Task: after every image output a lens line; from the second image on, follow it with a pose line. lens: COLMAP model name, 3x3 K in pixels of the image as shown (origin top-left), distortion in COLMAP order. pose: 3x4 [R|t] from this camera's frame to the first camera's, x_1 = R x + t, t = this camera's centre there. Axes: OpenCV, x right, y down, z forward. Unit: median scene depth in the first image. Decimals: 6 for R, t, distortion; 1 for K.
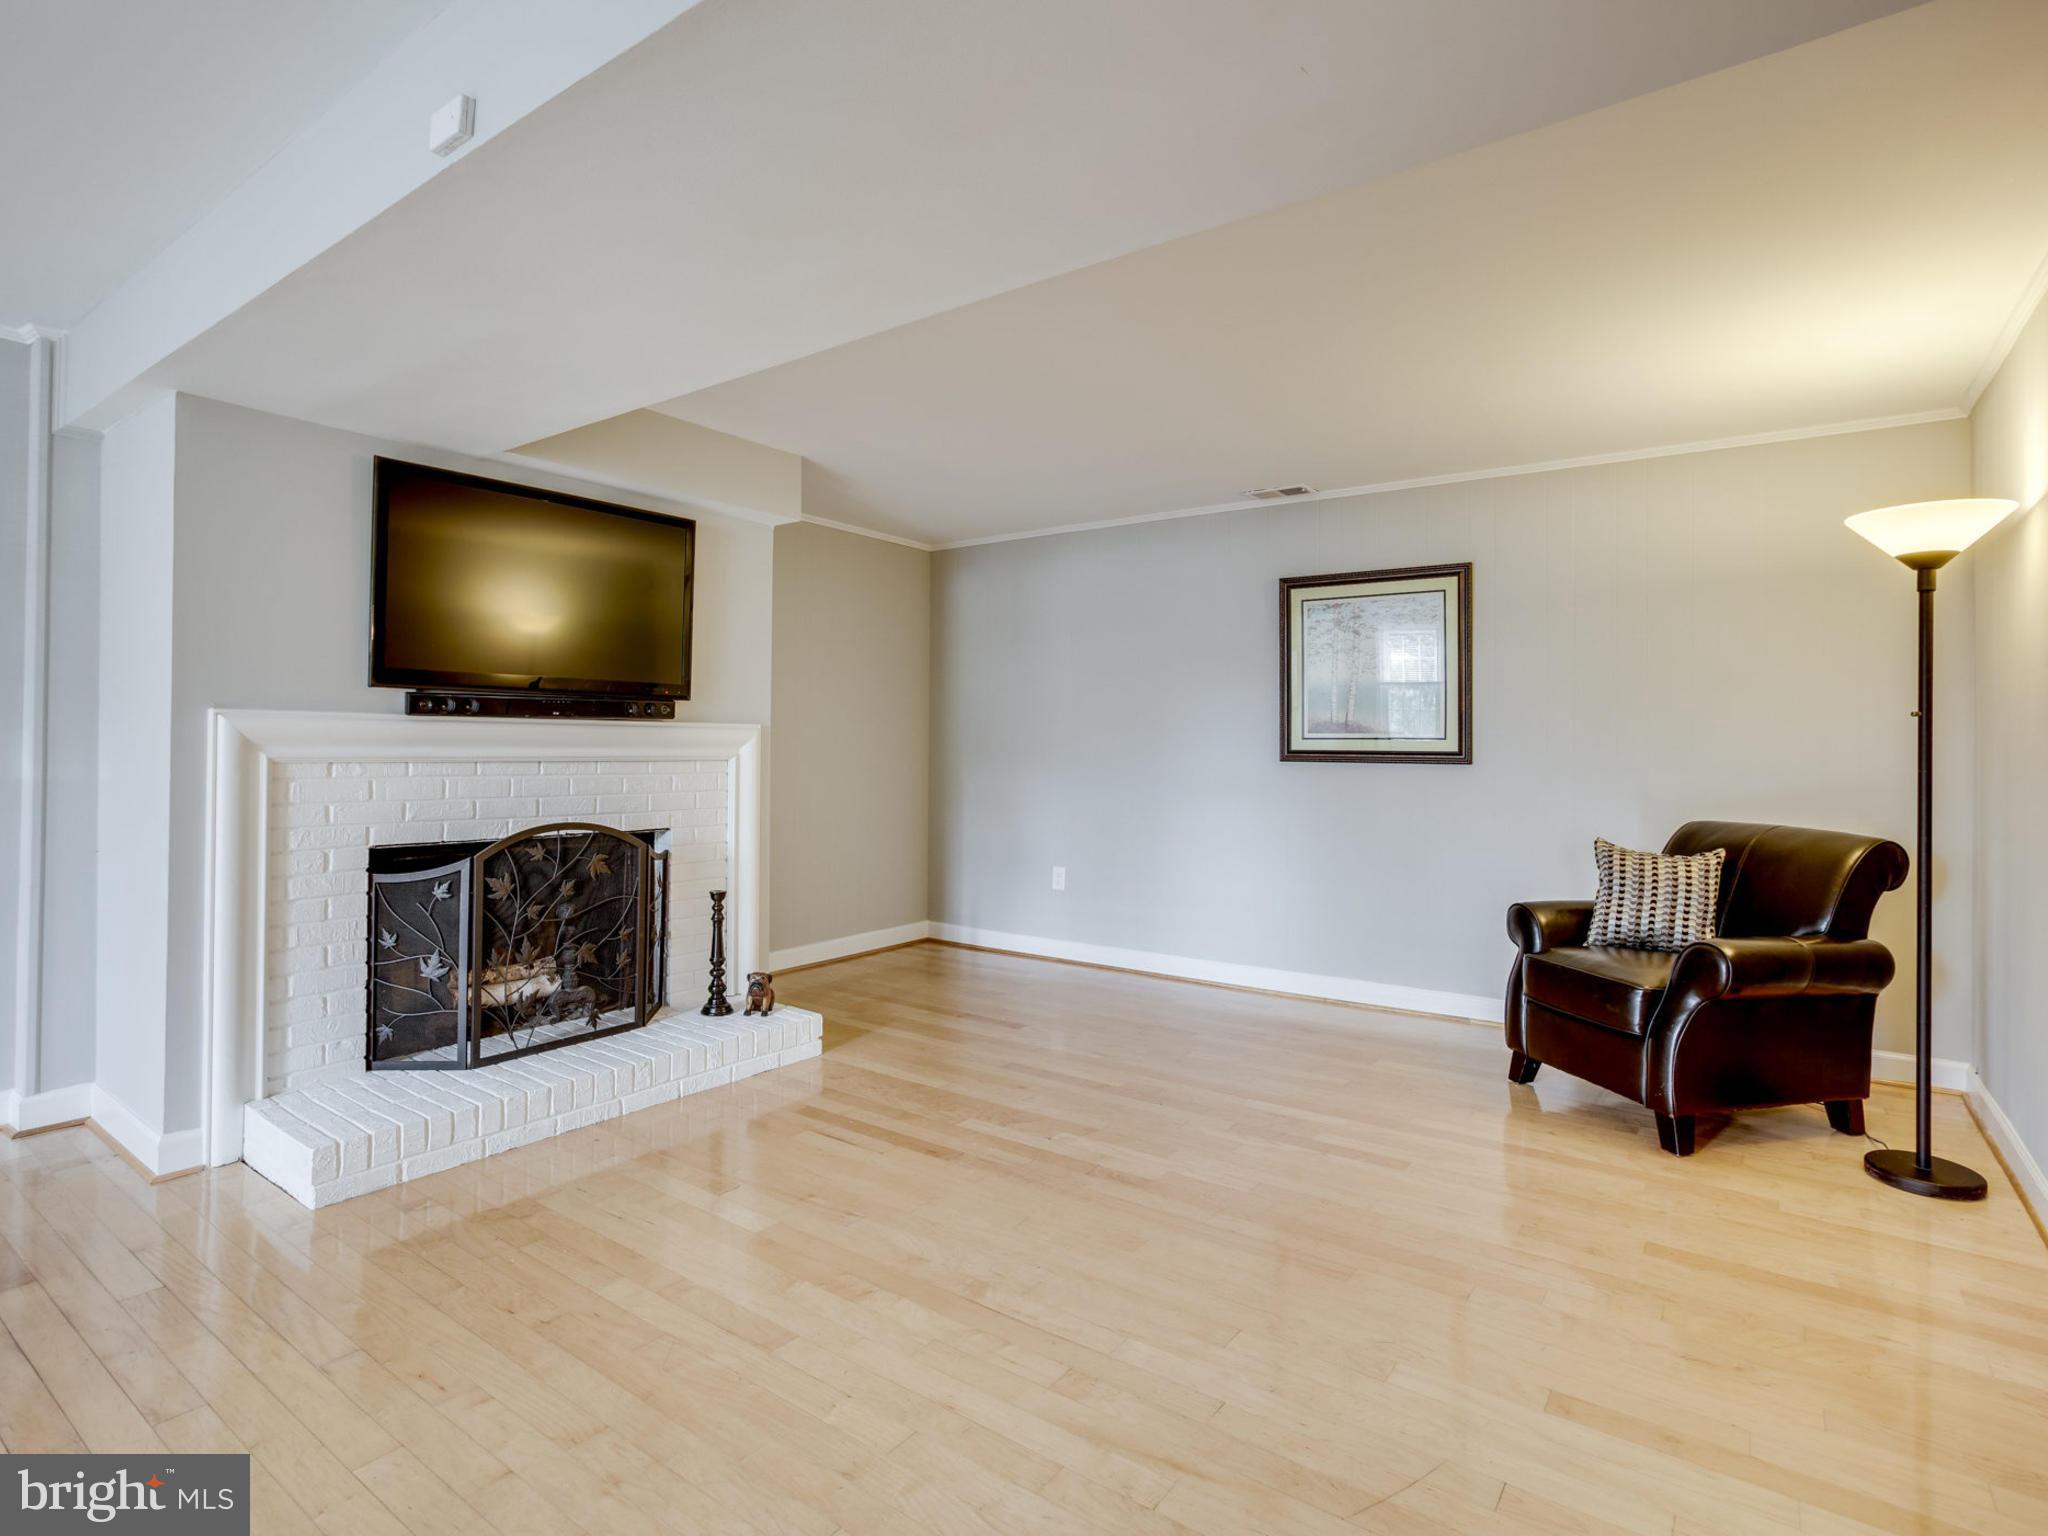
lens RADIAL K [[1057.3, 0, 1030.0], [0, 1057.3, 748.5], [0, 0, 1]] dist [-0.037056, 0.014262]
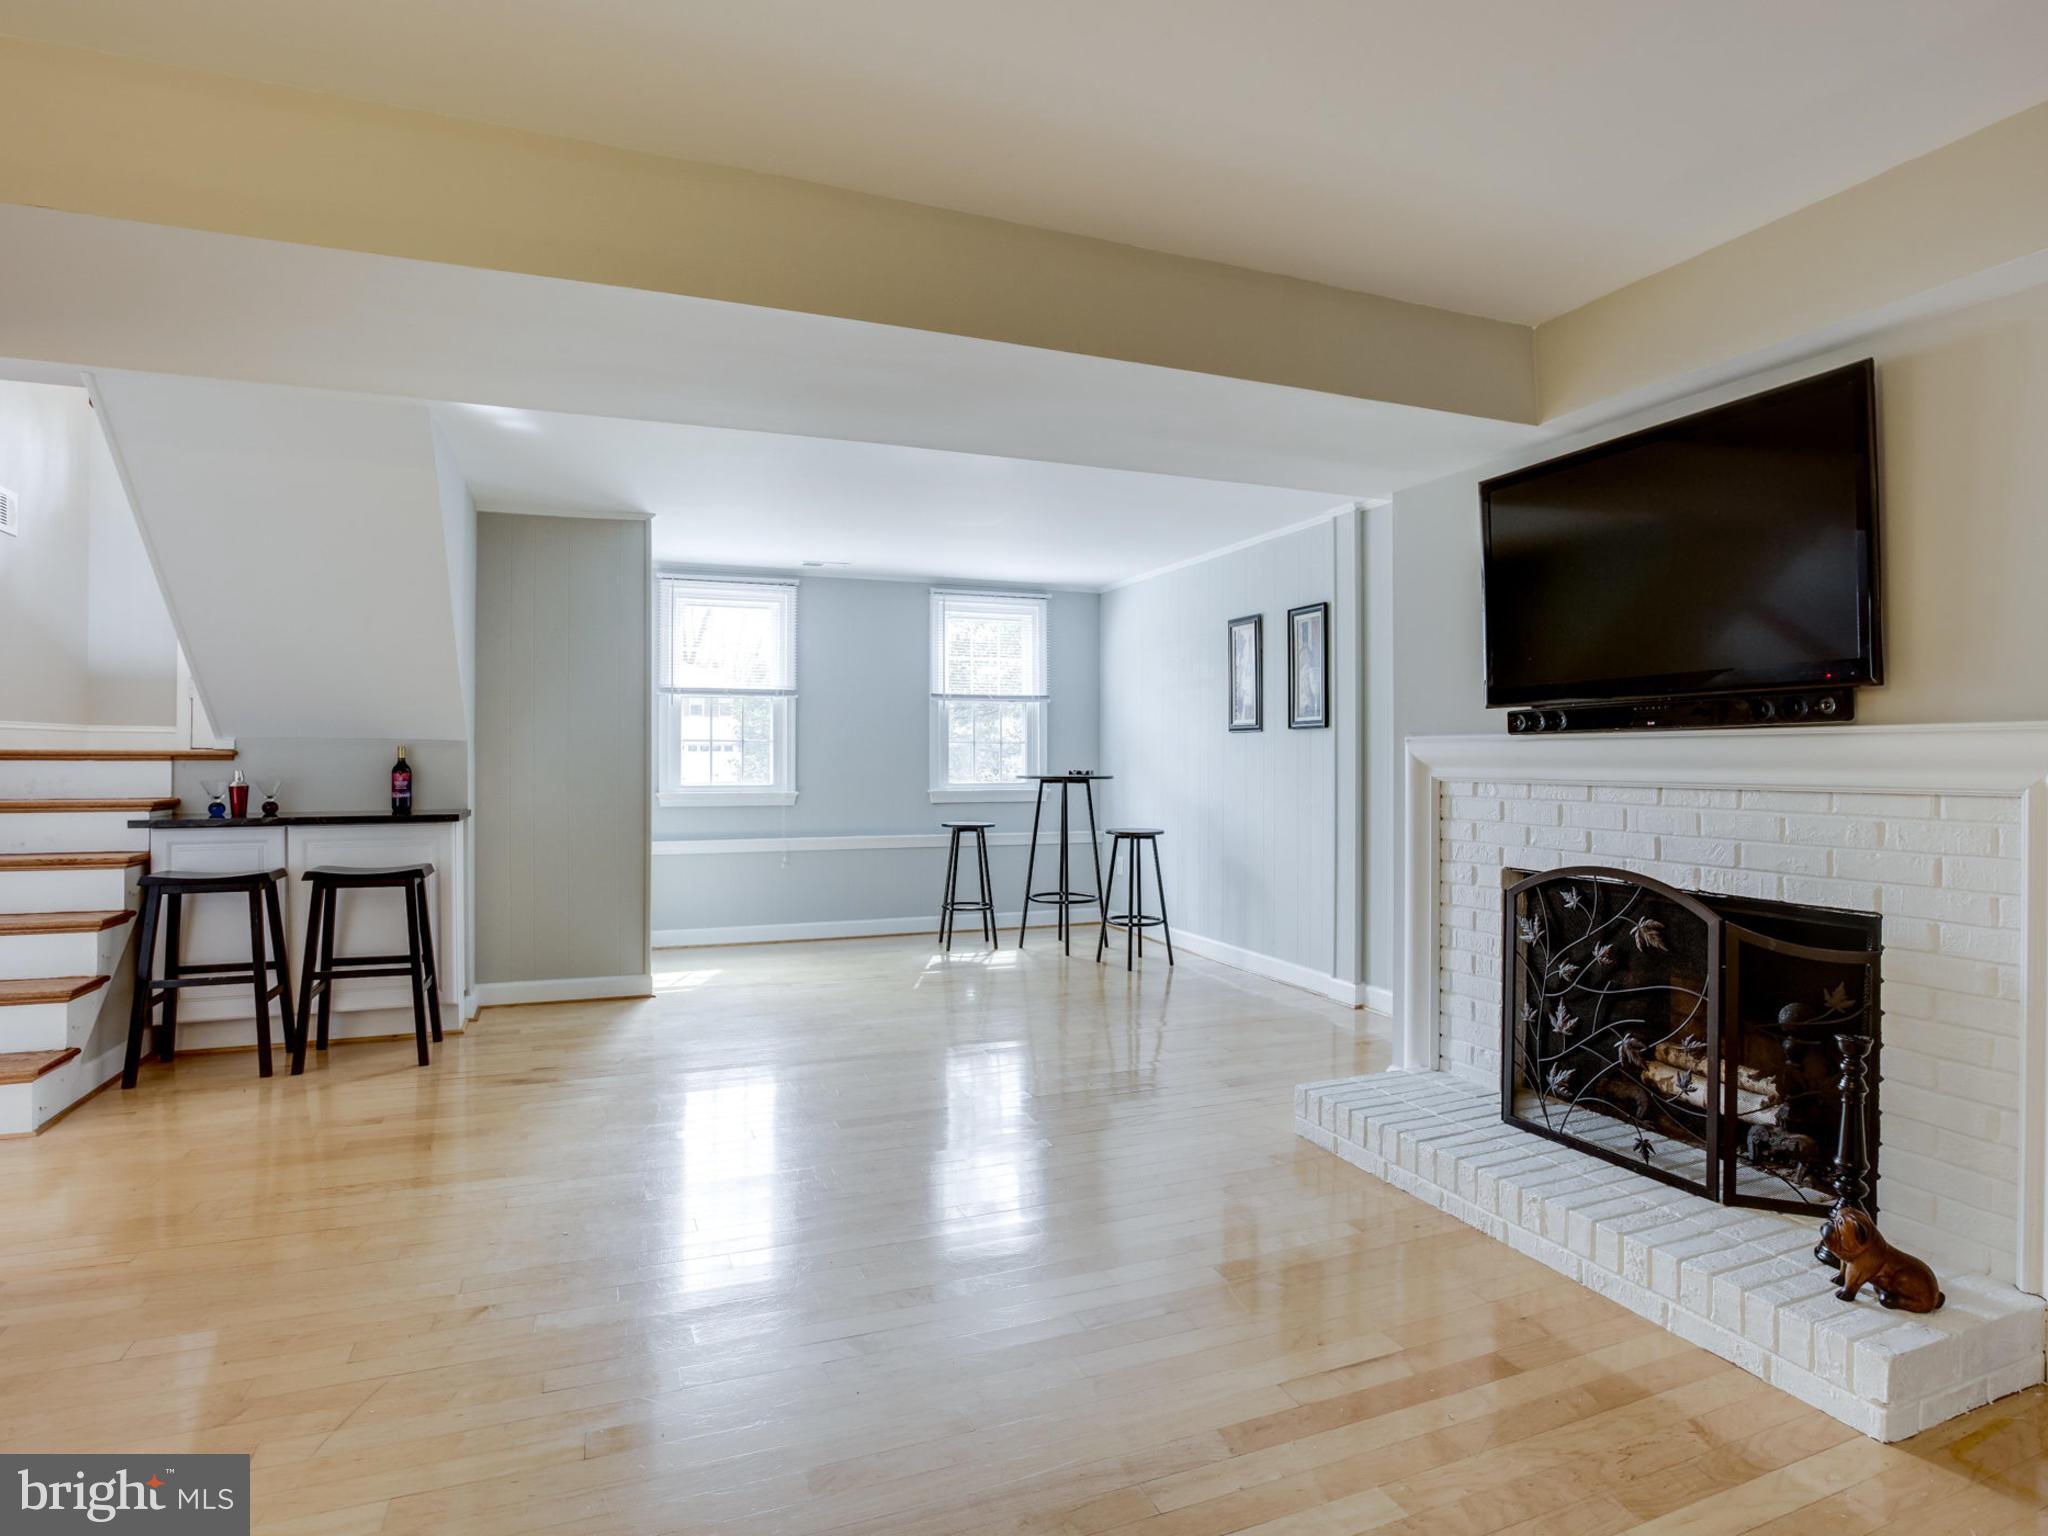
lens RADIAL K [[1057.3, 0, 1025.4], [0, 1057.3, 766.8], [0, 0, 1]] dist [-0.037056, 0.014262]
pose [[-0.522690, -0.005851, -0.852502, 0.385532], [-0.012380, 0.999923, 0.000728, 0.002117], [0.852433, 0.010934, -0.522723, 0.937174]]
